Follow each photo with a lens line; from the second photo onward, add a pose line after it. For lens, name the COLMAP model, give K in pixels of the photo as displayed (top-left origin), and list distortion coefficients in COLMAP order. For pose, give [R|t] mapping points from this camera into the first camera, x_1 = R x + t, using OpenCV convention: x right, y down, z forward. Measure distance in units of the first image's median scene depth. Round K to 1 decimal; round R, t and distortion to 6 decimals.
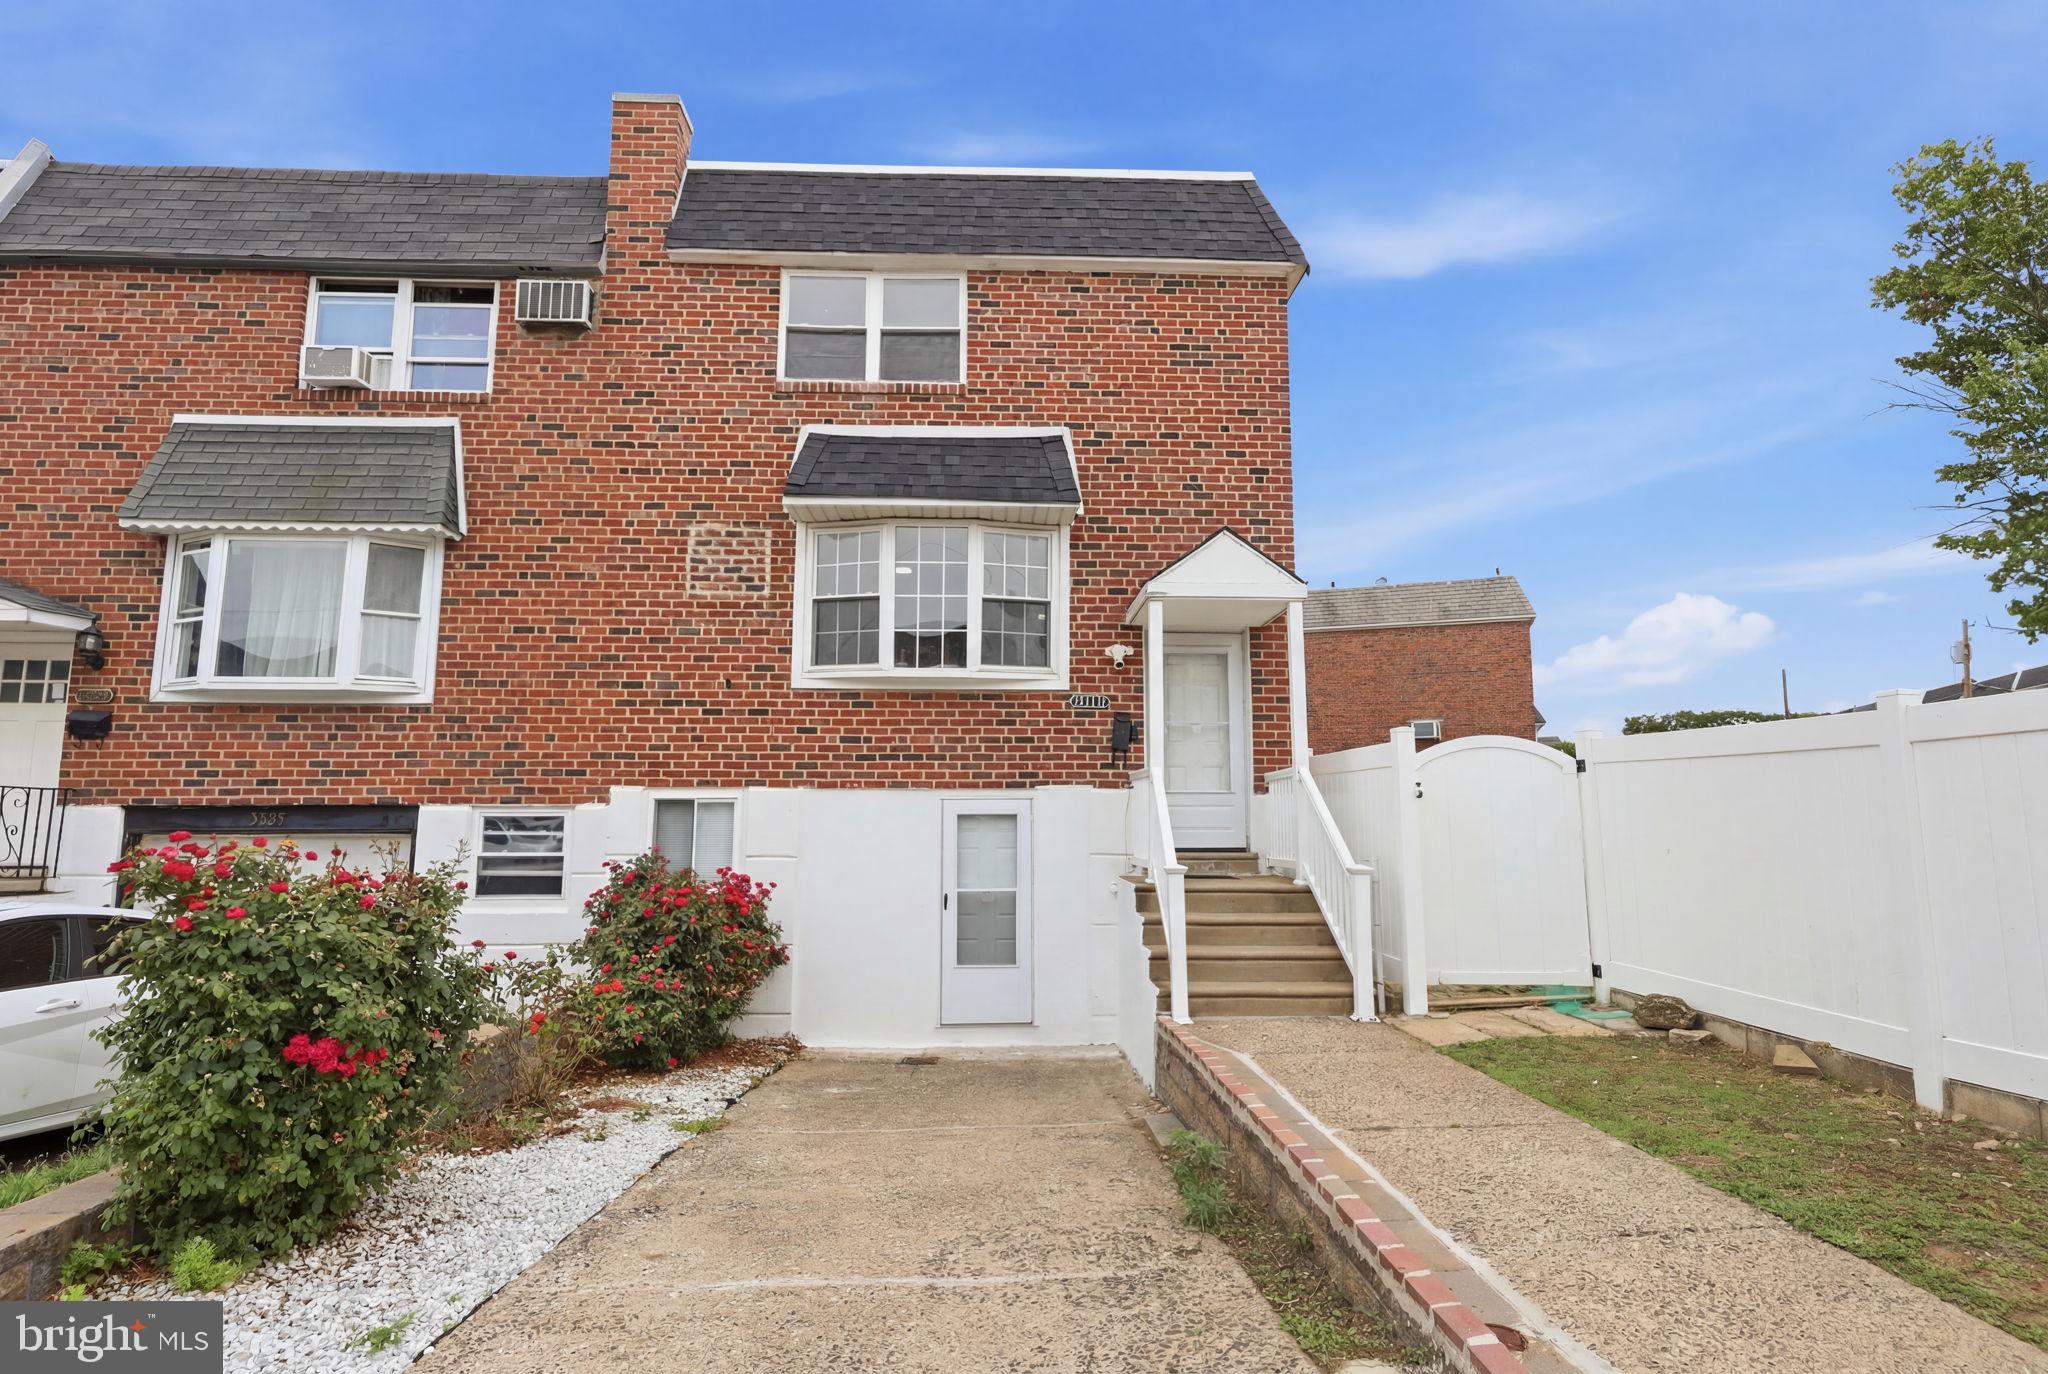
lens RADIAL K [[980.3, 0, 1013.6], [0, 980.3, 697.0], [0, 0, 1]] dist [0.004873, -0.001293]
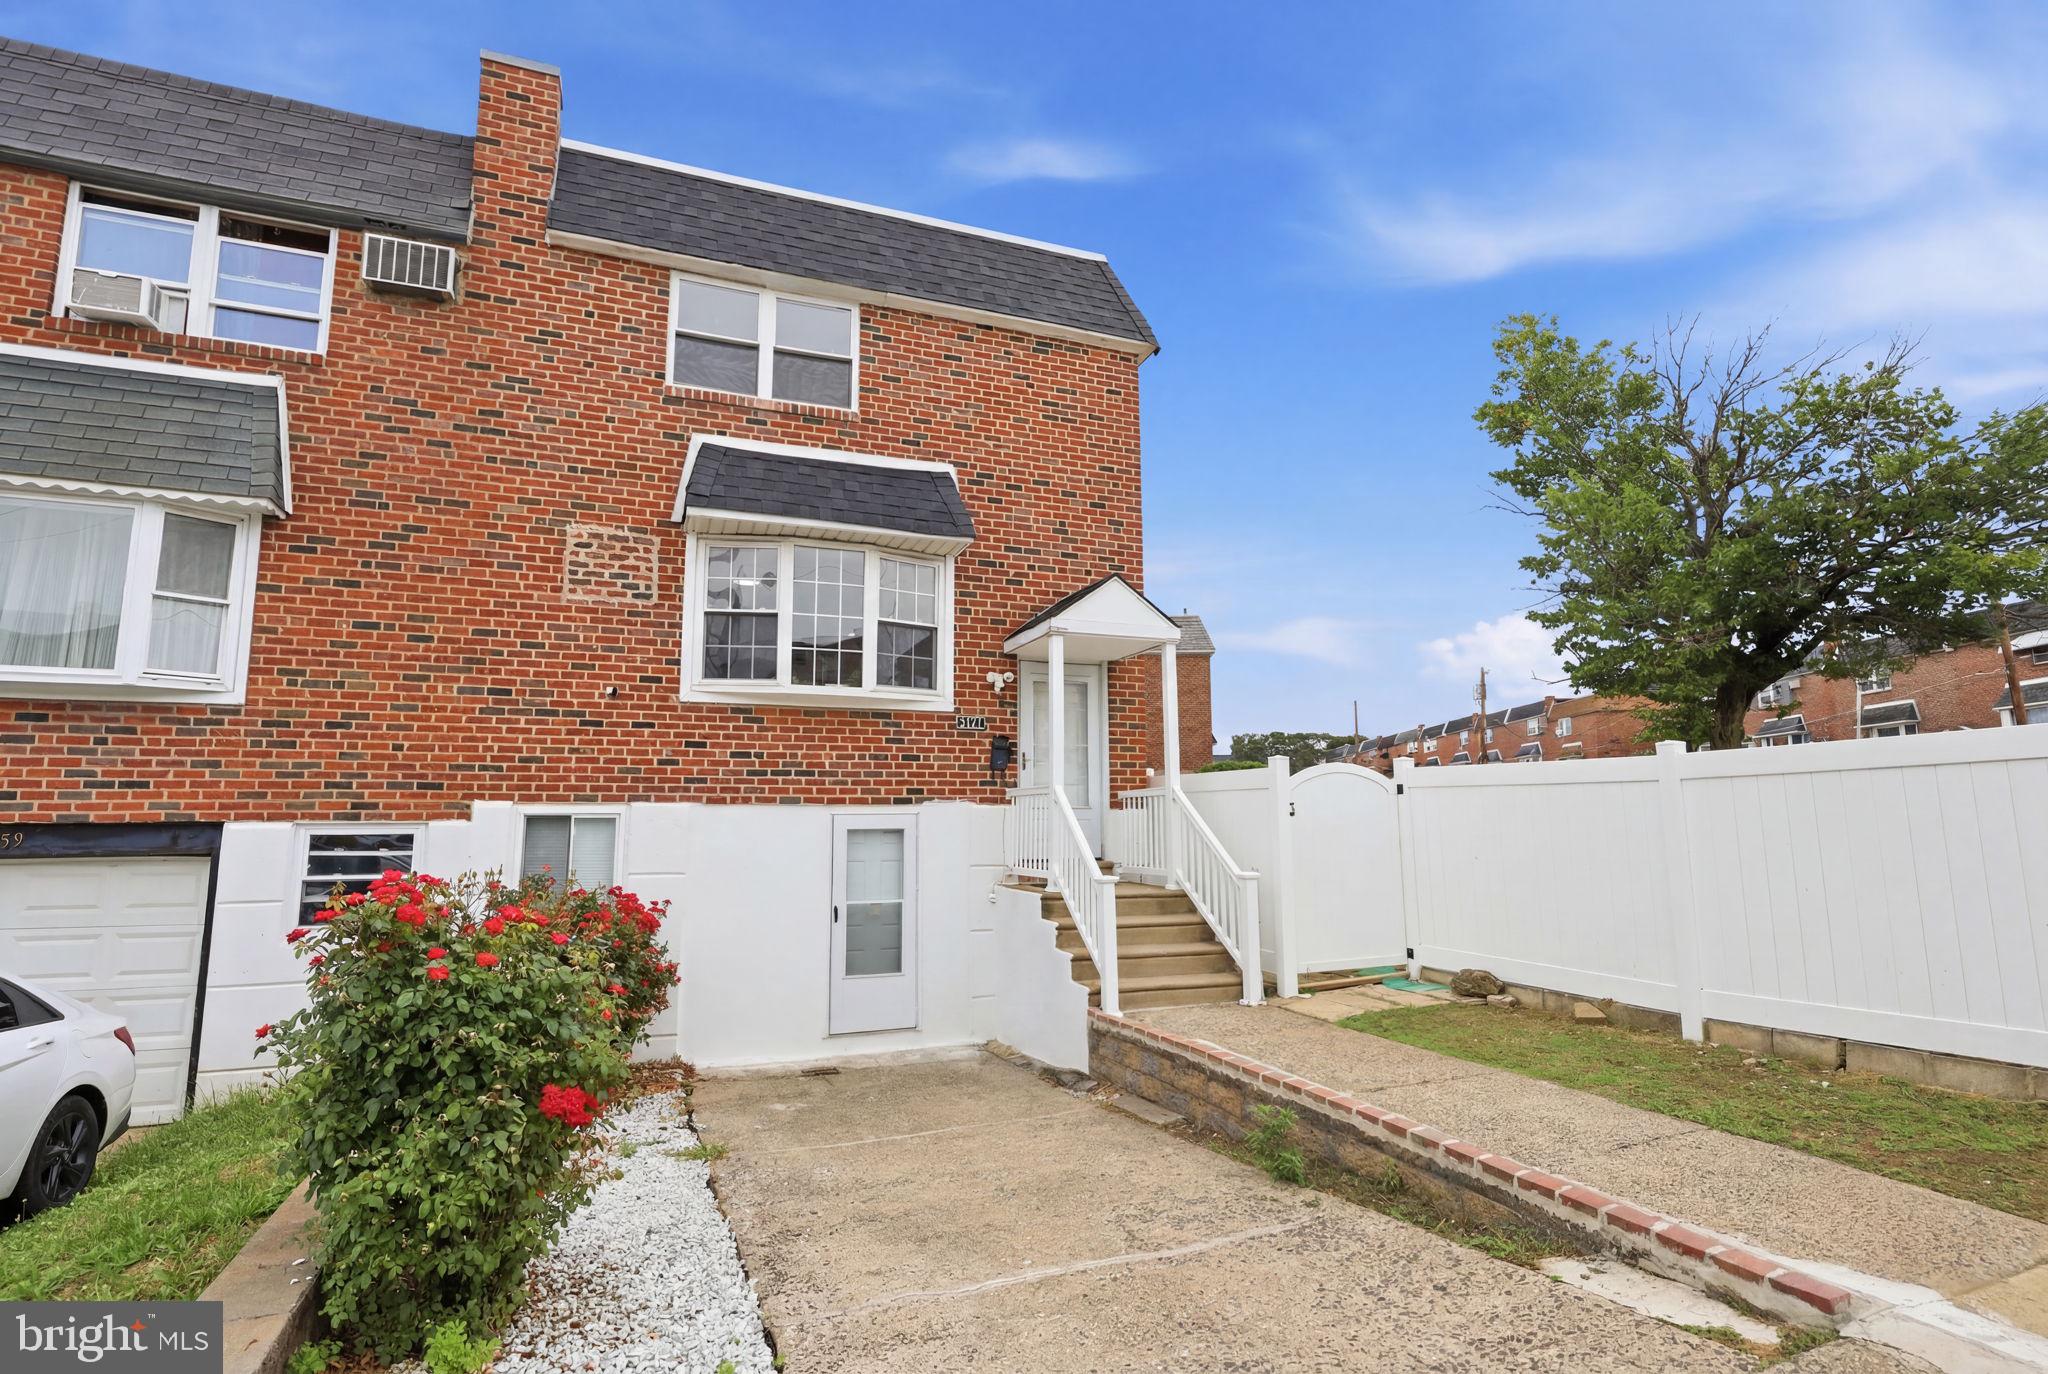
lens RADIAL K [[950.8, 0, 988.2], [0, 950.8, 698.8], [0, 0, 1]] dist [0.002268, -0.000175]
pose [[0.952065, 0.035490, 0.303831, -0.221371], [-0.033237, 0.999368, -0.012585, -0.009526], [-0.304086, 0.001884, 0.952643, 0.003361]]
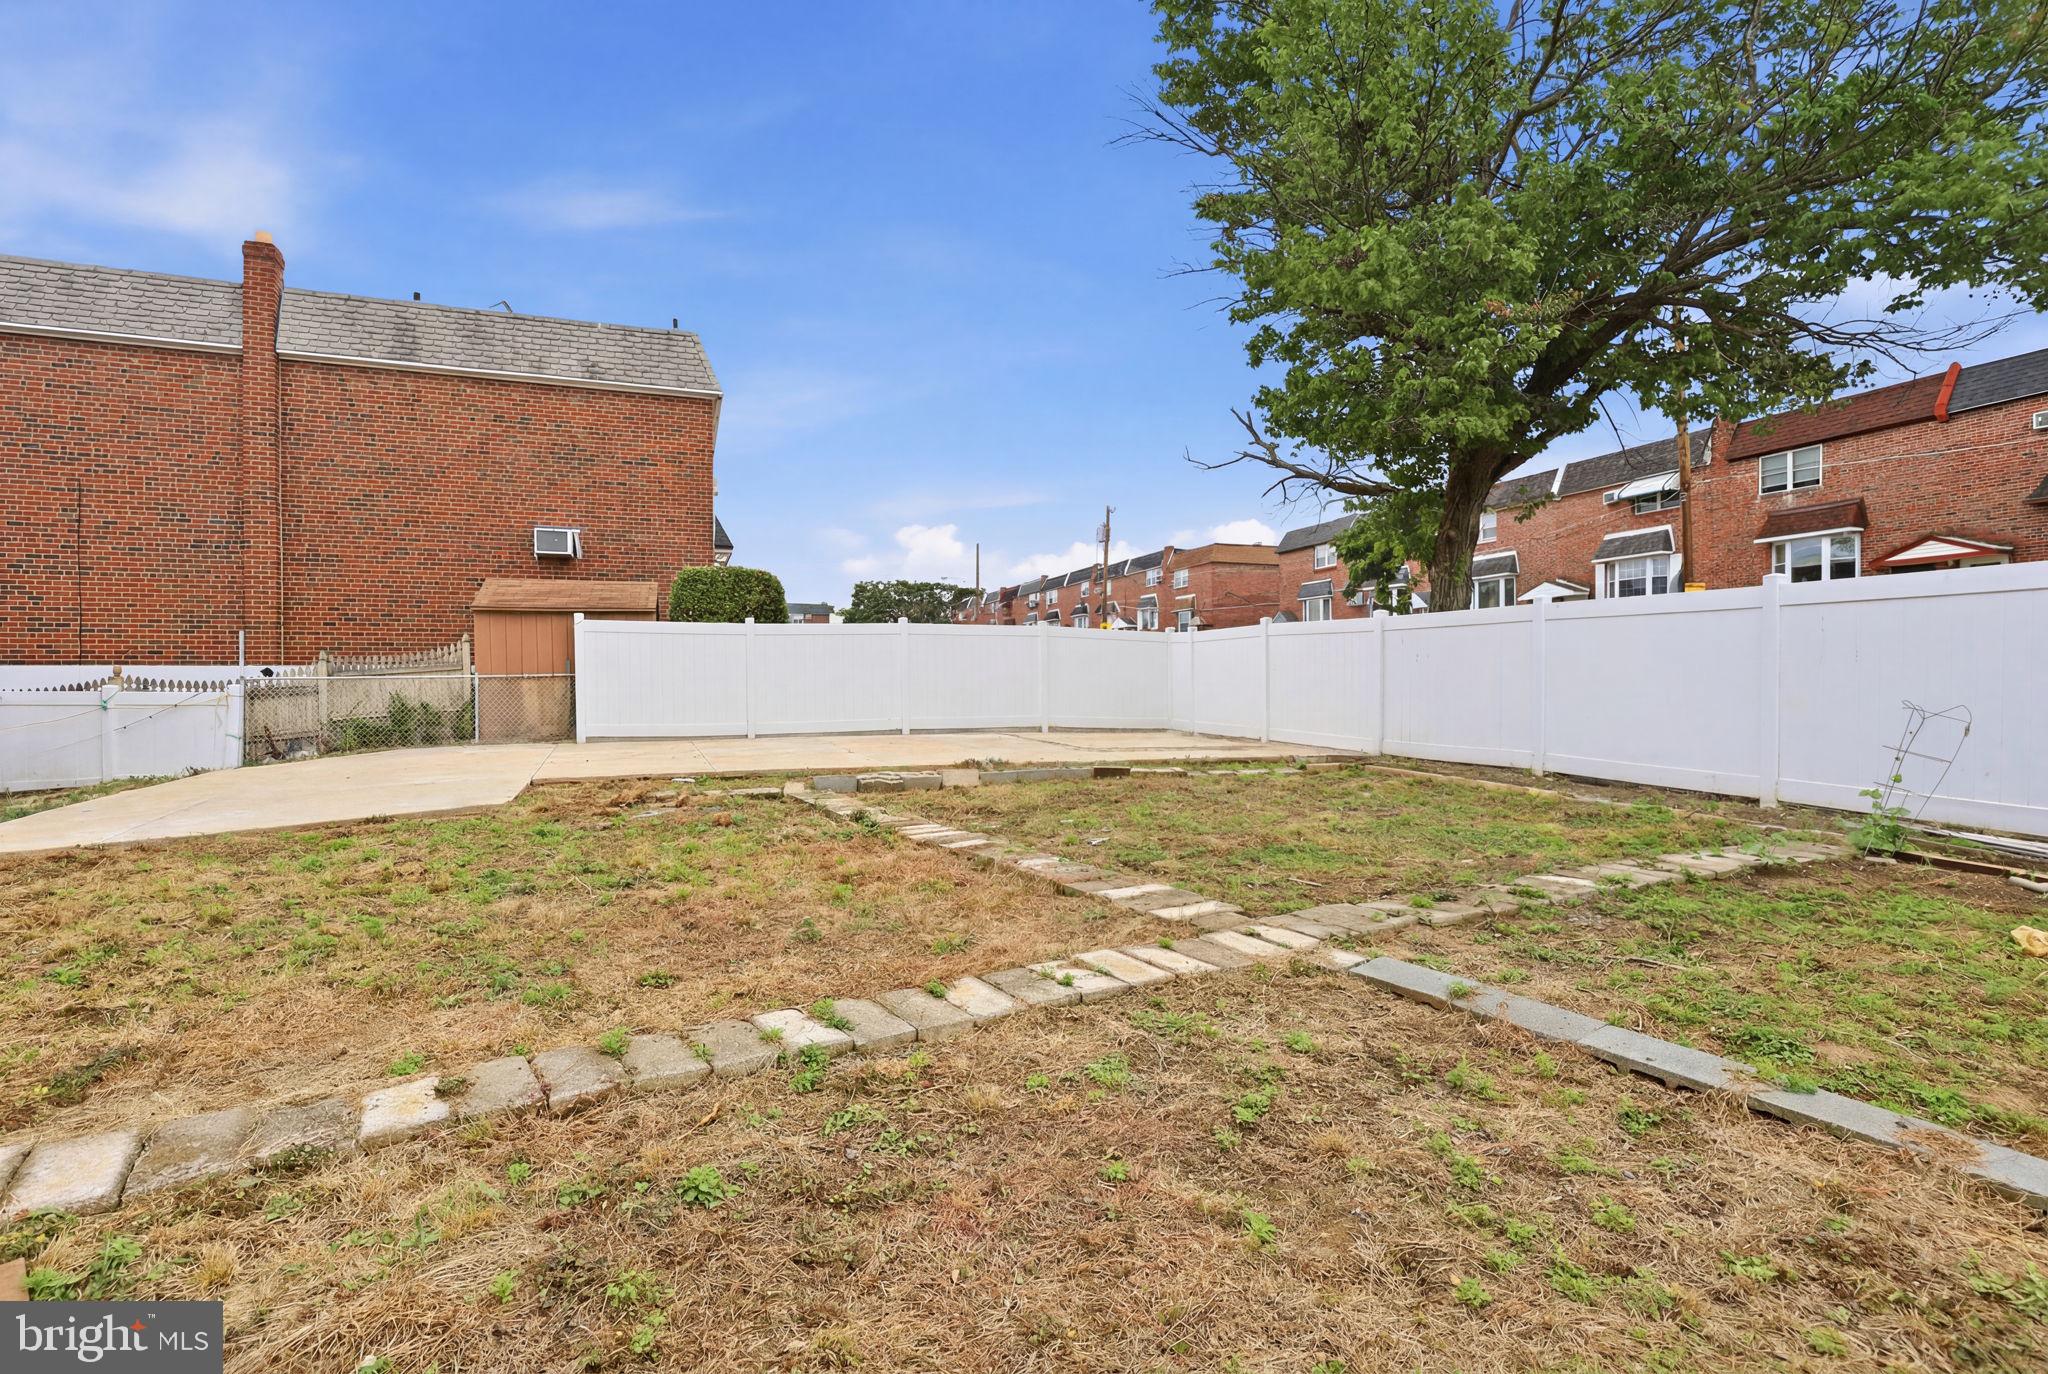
lens RADIAL K [[1093.6, 0, 1044.7], [0, 1093.6, 682.3], [0, 0, 1]] dist [0.003507, -0.001016]
pose [[0.738859, -0.004287, 0.673846, 0.595426], [-0.079835, 0.992380, 0.093851, 0.096467], [-0.669114, -0.123140, 0.732887, 0.832066]]
